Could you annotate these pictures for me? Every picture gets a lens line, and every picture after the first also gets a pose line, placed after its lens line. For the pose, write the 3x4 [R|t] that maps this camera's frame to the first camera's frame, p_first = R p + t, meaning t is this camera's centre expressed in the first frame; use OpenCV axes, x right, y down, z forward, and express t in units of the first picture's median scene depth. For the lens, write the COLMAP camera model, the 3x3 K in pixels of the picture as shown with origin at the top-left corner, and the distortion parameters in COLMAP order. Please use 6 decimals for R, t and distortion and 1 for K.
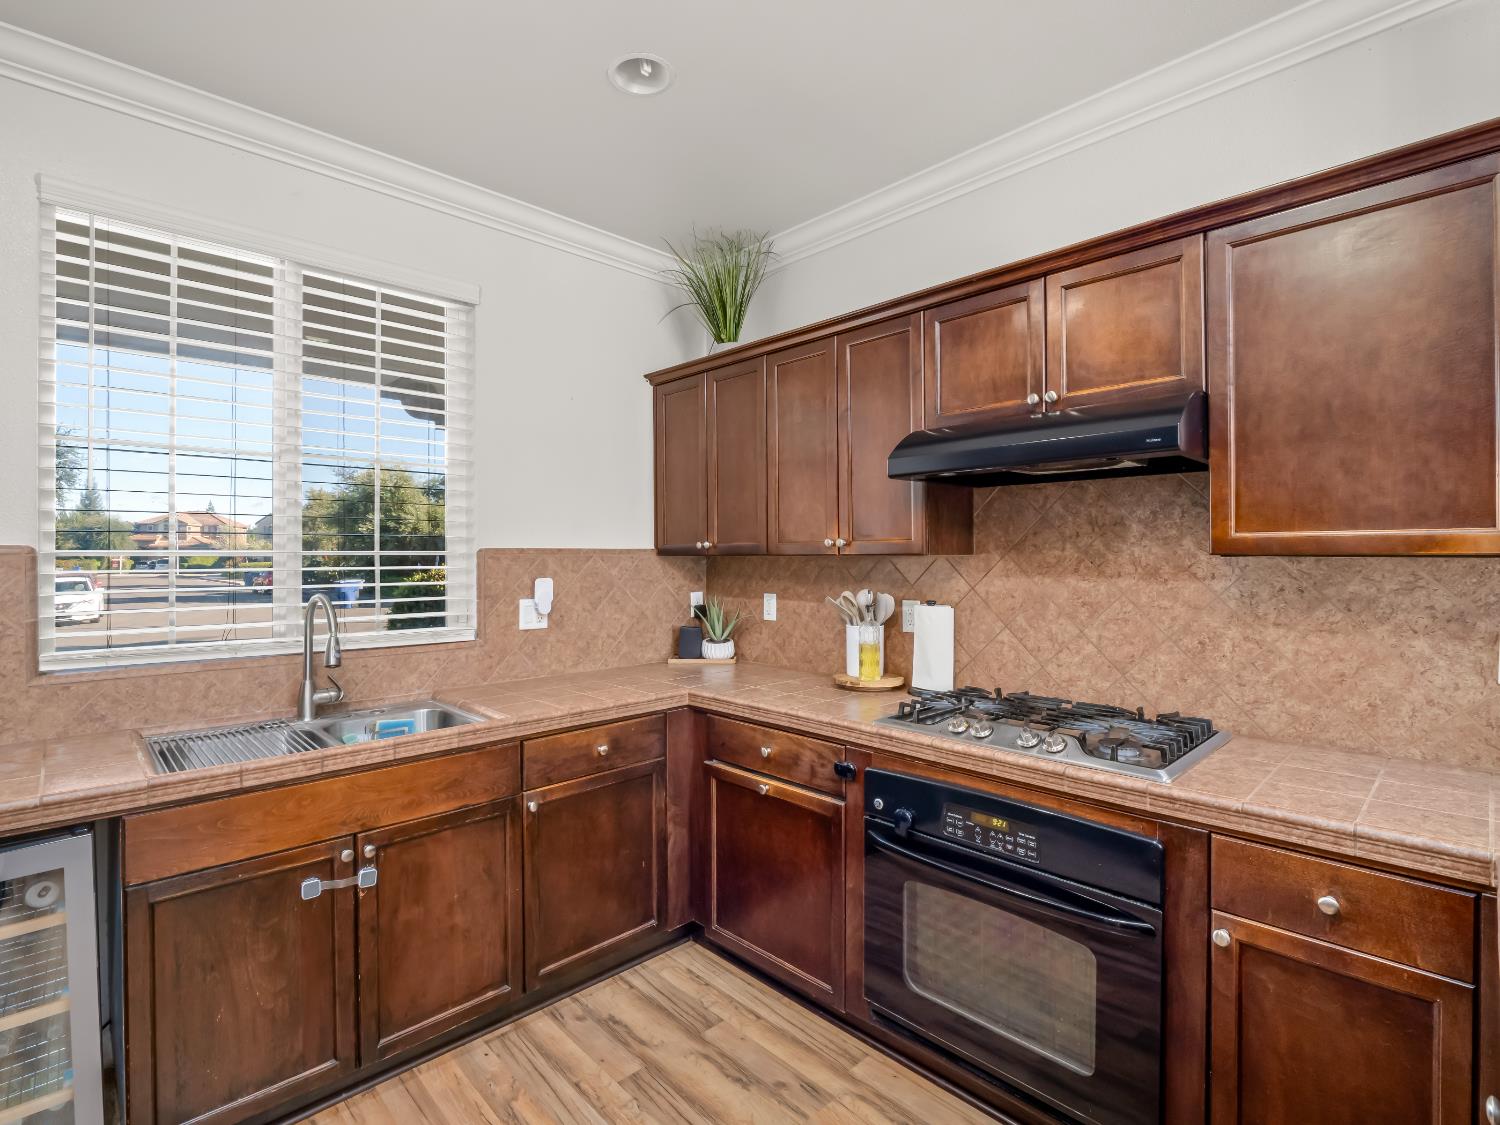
lens RADIAL K [[724.0, 0, 748.4], [0, 724.0, 550.4], [0, 0, 1]] dist [-0.015011, -0.001646]
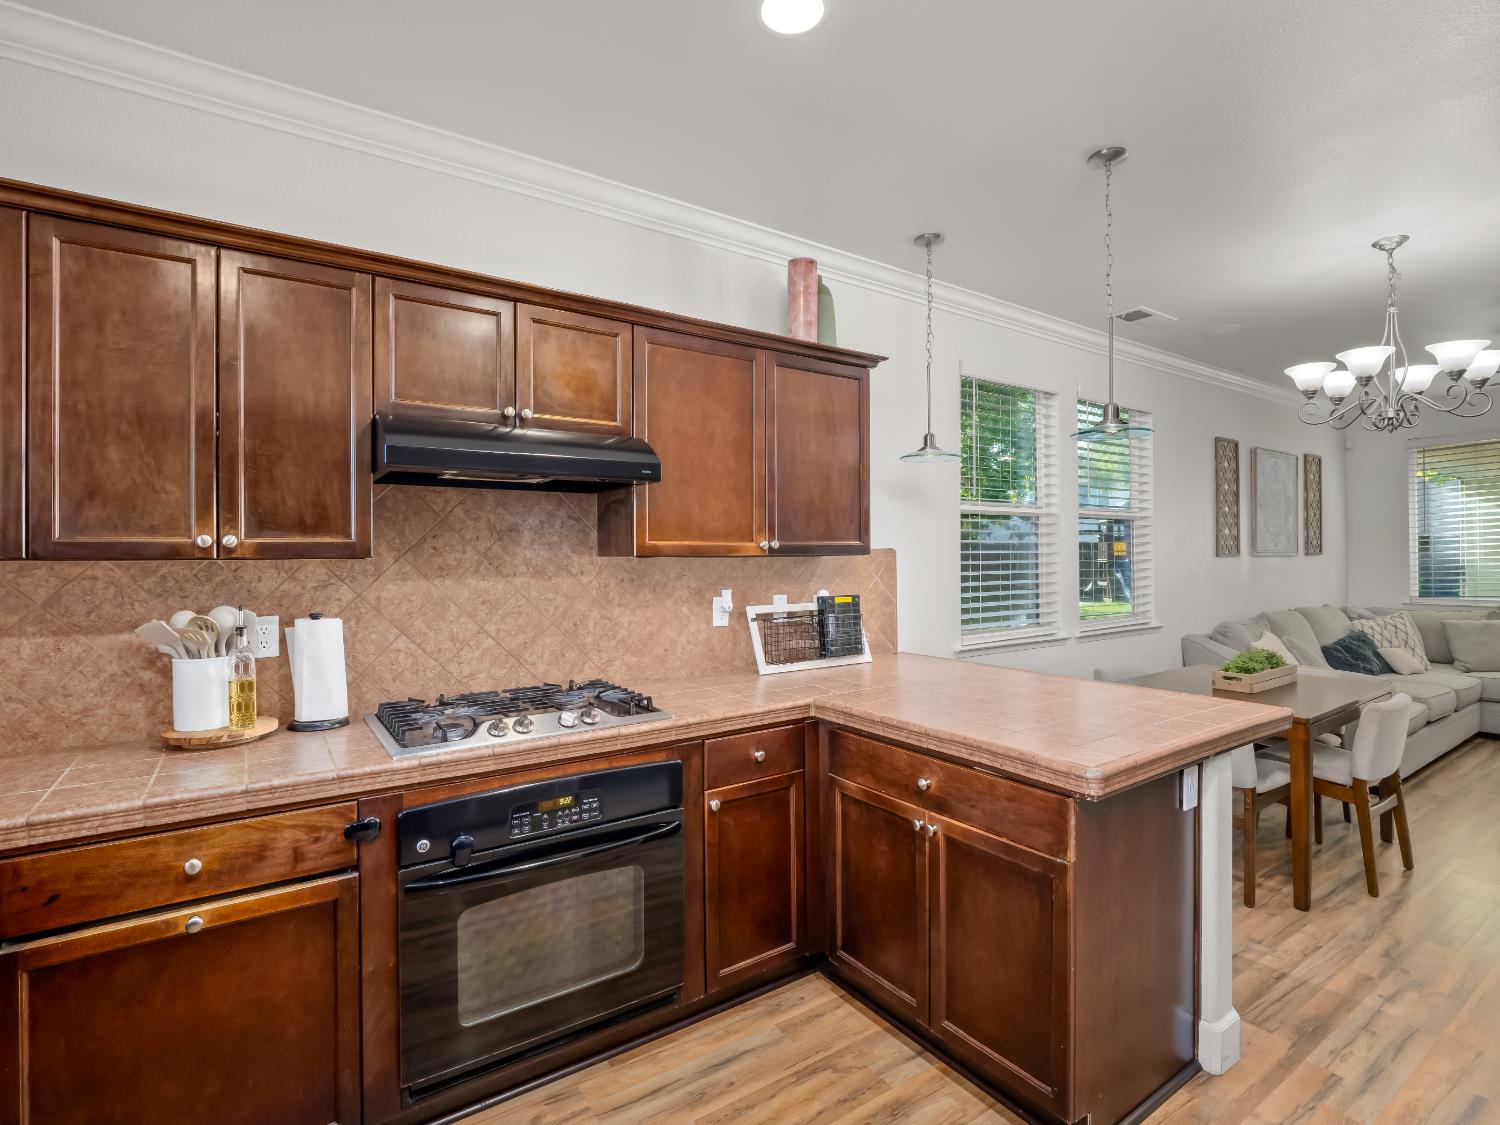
lens RADIAL K [[721.0, 0, 745.4], [0, 721.0, 549.6], [0, 0, 1]] dist [-0.011336, -0.000296]
pose [[0.166925, 0.007197, 0.985943, -0.544056], [-0.001642, 0.999974, -0.007021, 0.001742], [-0.985968, -0.000447, 0.166932, 0.429849]]
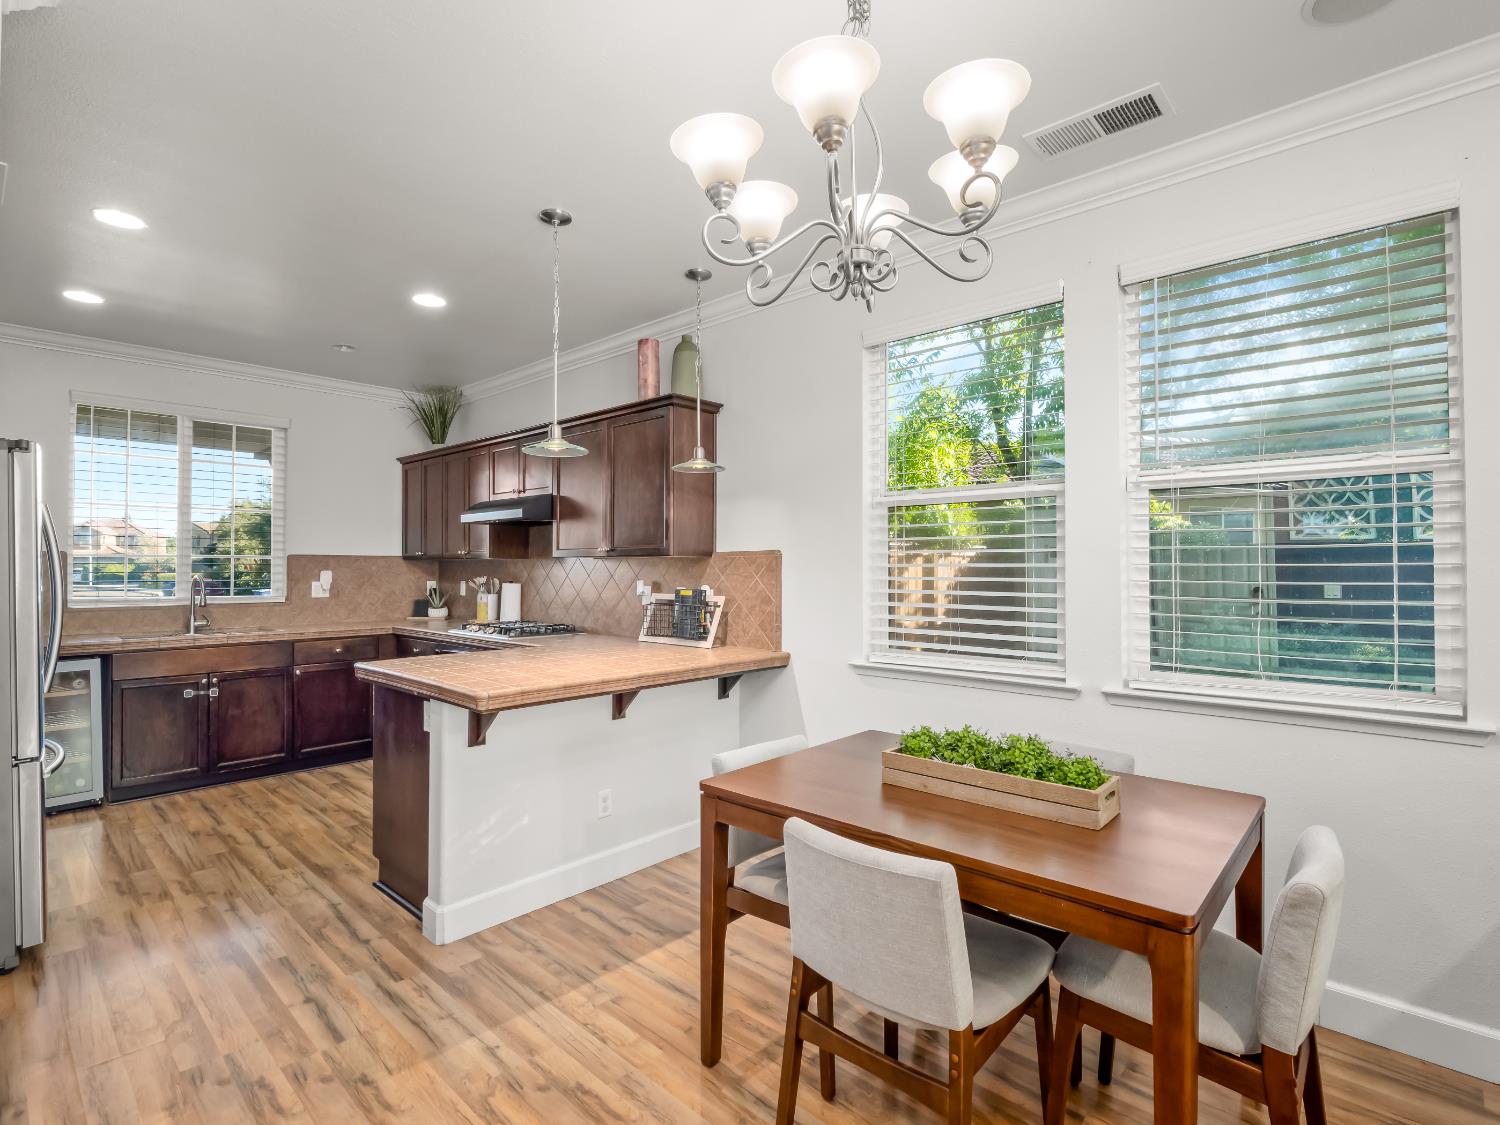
lens RADIAL K [[733.7, 0, 758.8], [0, 733.7, 558.7], [0, 0, 1]] dist [-0.022808, -0.001101]
pose [[0.997017, 0.006325, 0.076917, 0.906004], [-0.005689, 0.999948, -0.008487, 0.021782], [-0.076966, 0.008024, 0.997001, -1.280348]]
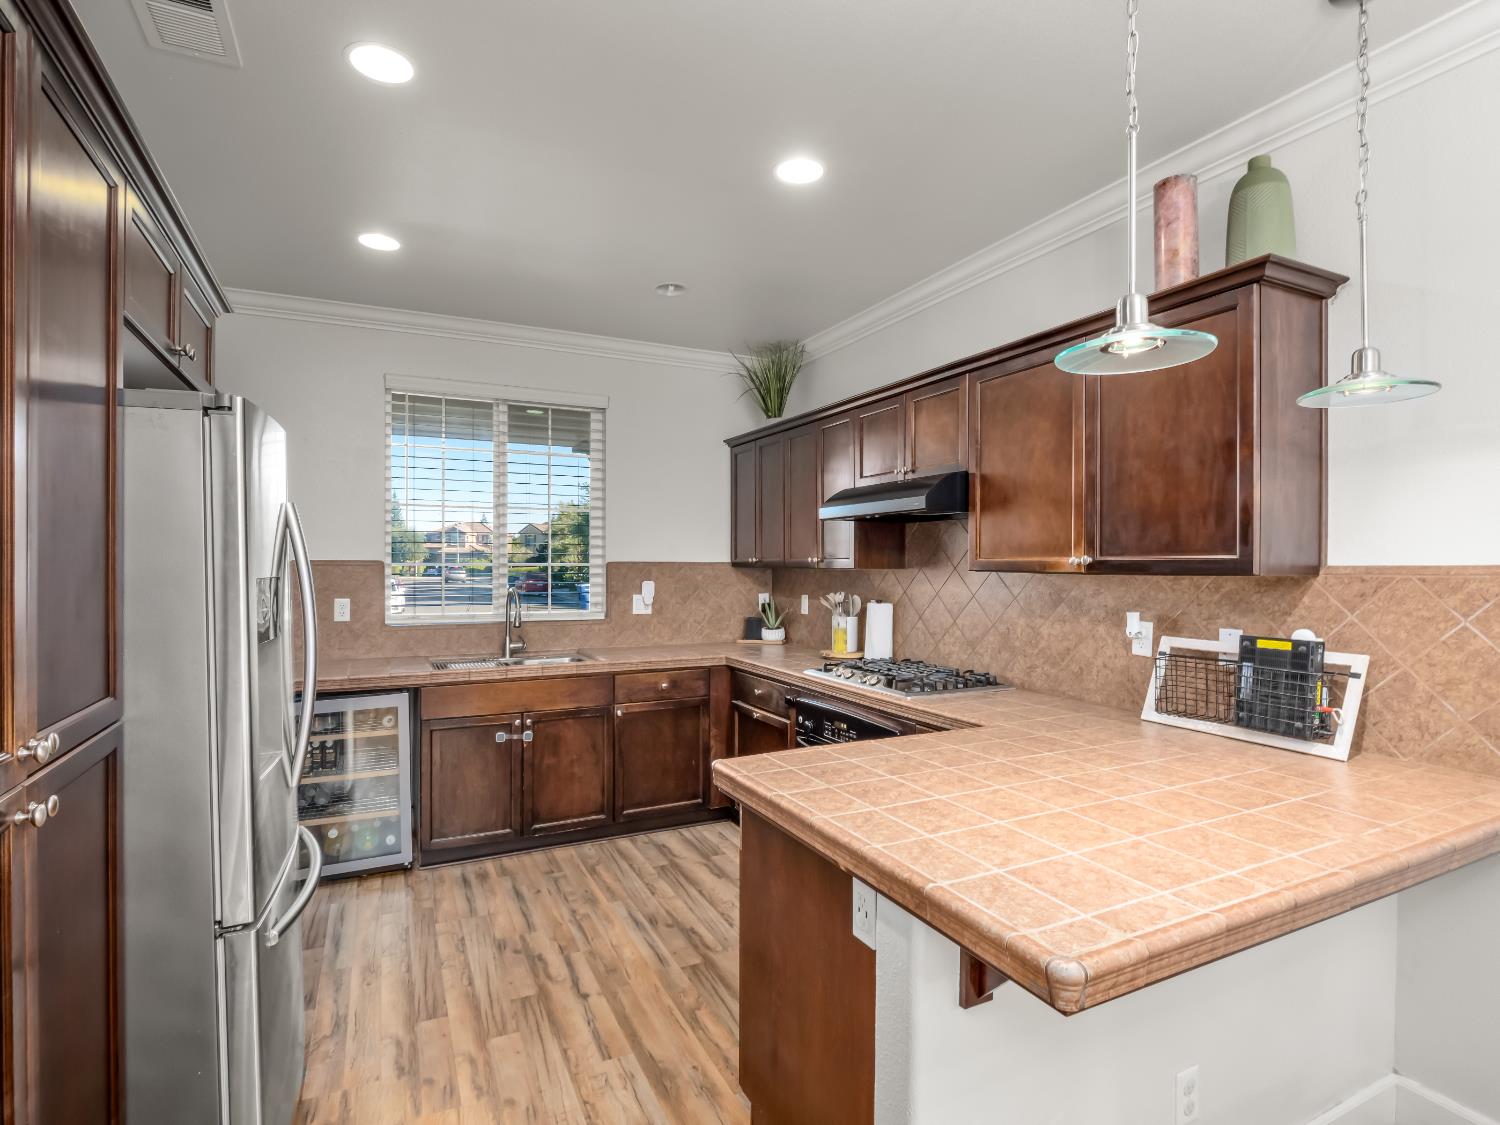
lens RADIAL K [[757.6, 0, 750.0], [0, 757.6, 562.5], [0, 0, 1]] dist [-0.009401, -0.000829]
pose [[0.953841, 0.006732, -0.300237, 0.528670], [-0.005299, 0.999970, 0.005587, -0.015263], [0.300266, -0.003738, 0.953848, -0.614926]]
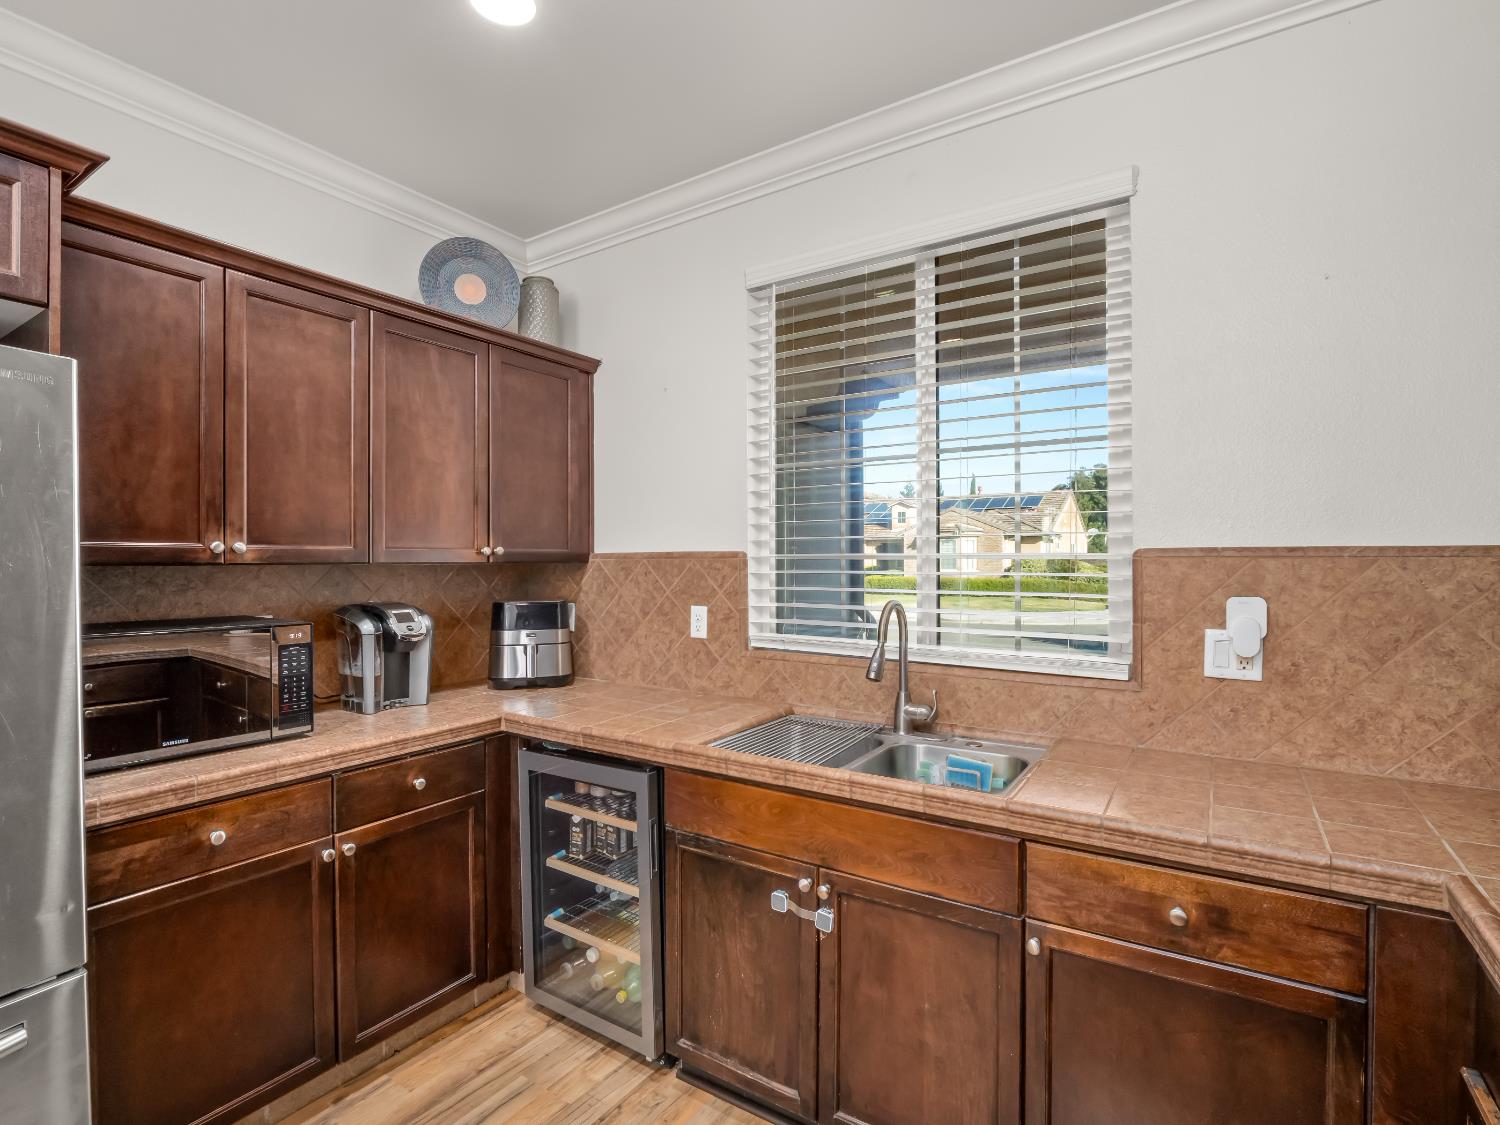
lens RADIAL K [[729.5, 0, 746.4], [0, 729.5, 568.6], [0, 0, 1]] dist [-0.005478, -0.007439]
pose [[0.225462, 0.015885, -0.974122, 0.270199], [0.006203, 0.999823, 0.017740, 0.002230], [0.974232, -0.010042, 0.225323, 0.596329]]
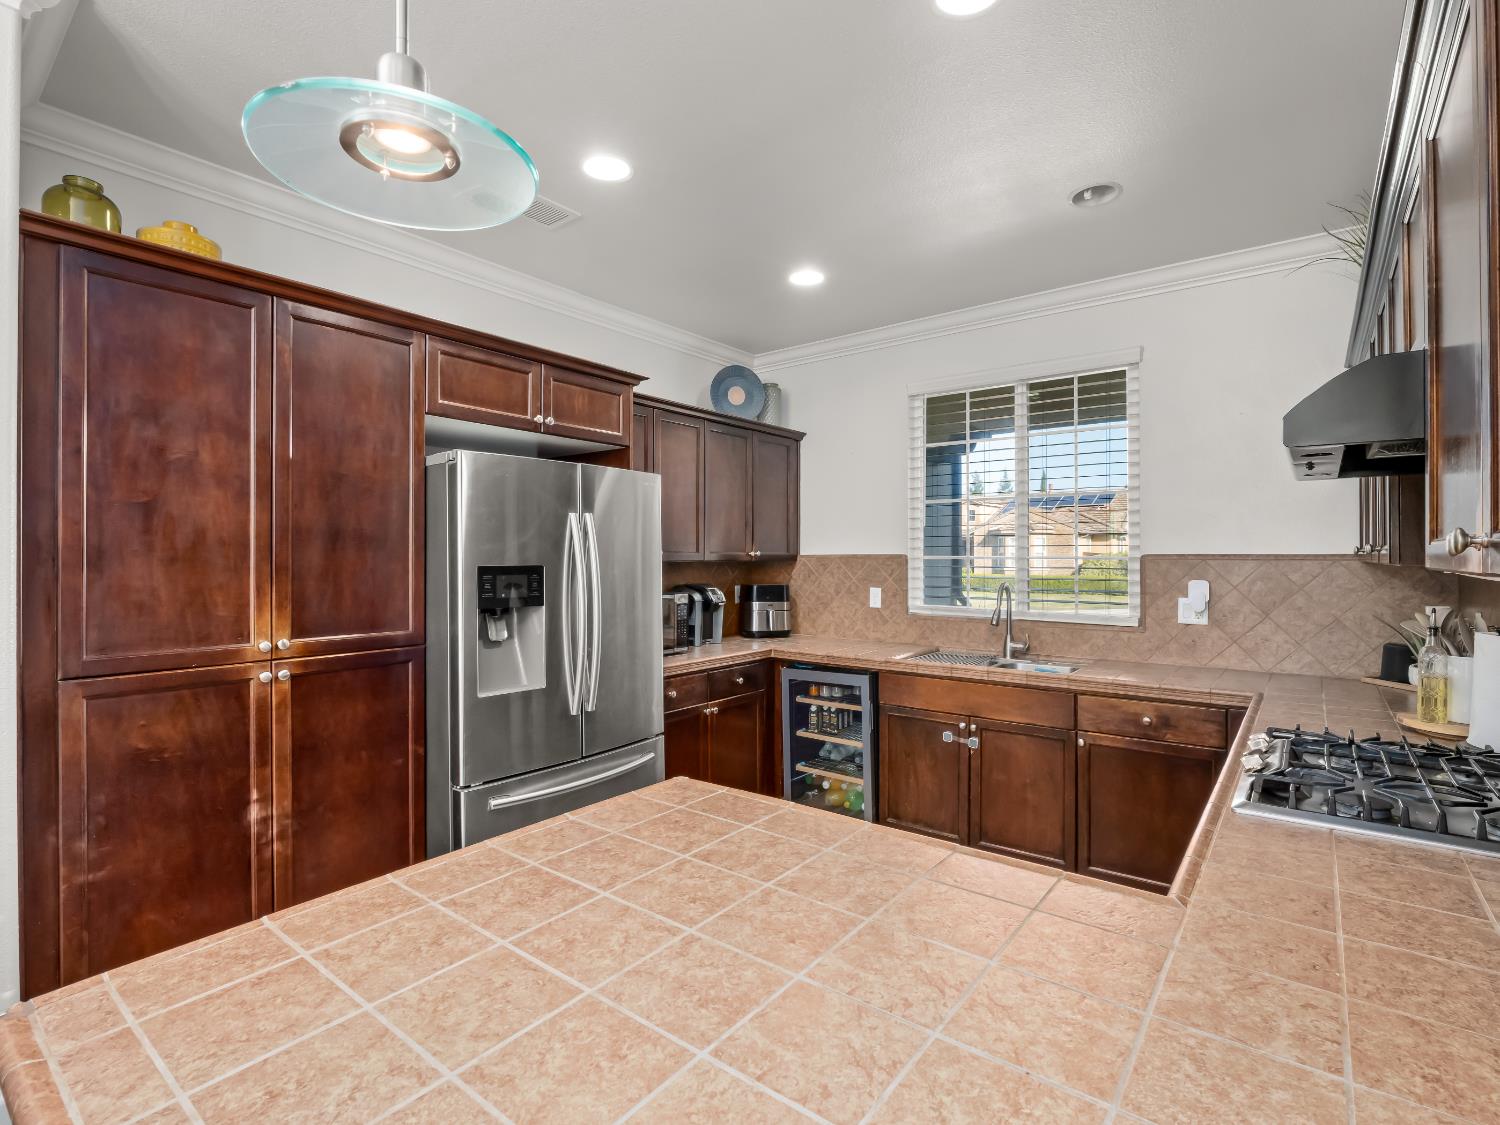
lens RADIAL K [[731.9, 0, 744.0], [0, 731.9, 558.8], [0, 0, 1]] dist [0.000152, -0.016381]
pose [[0.140447, 0.007731, -0.990058, 0.979159], [0.004308, 0.999955, 0.008420, -0.011108], [0.990079, -0.005448, 0.140407, 0.164342]]
